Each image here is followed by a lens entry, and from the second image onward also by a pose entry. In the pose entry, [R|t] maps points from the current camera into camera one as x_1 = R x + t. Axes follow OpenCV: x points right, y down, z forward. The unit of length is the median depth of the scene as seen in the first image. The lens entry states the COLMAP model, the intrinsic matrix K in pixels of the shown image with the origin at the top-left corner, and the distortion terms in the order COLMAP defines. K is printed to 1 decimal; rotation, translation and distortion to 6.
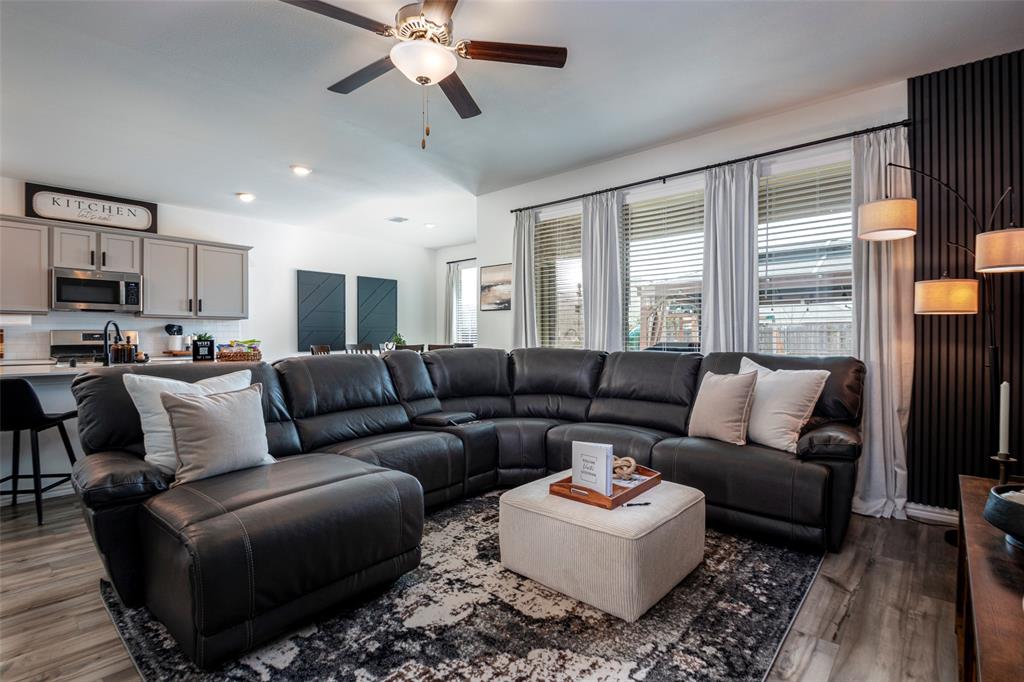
lens RADIAL K [[478.9, 0, 504.7], [0, 478.9, 336.3], [0, 0, 1]] dist [-0.003965, -0.005757]
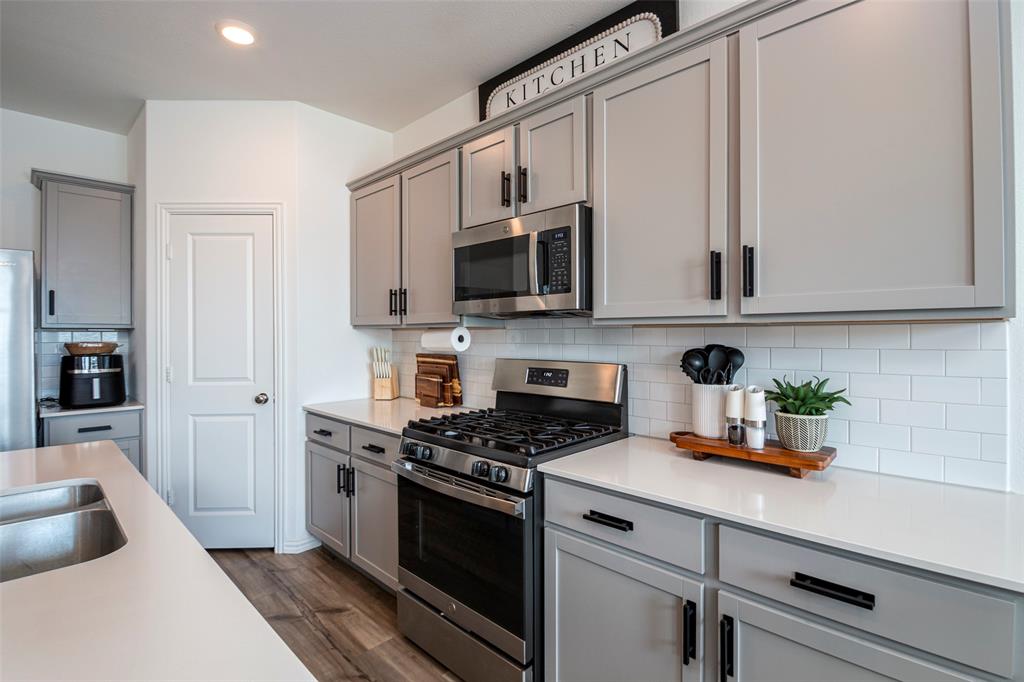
lens RADIAL K [[478.9, 0, 513.3], [0, 478.9, 339.2], [0, 0, 1]] dist [-0.003965, -0.005757]
pose [[-0.027462, 0.004537, -0.999613, -0.416123], [-0.002341, 0.999987, 0.004603, -0.032632], [0.999620, 0.002466, -0.027451, 0.947937]]
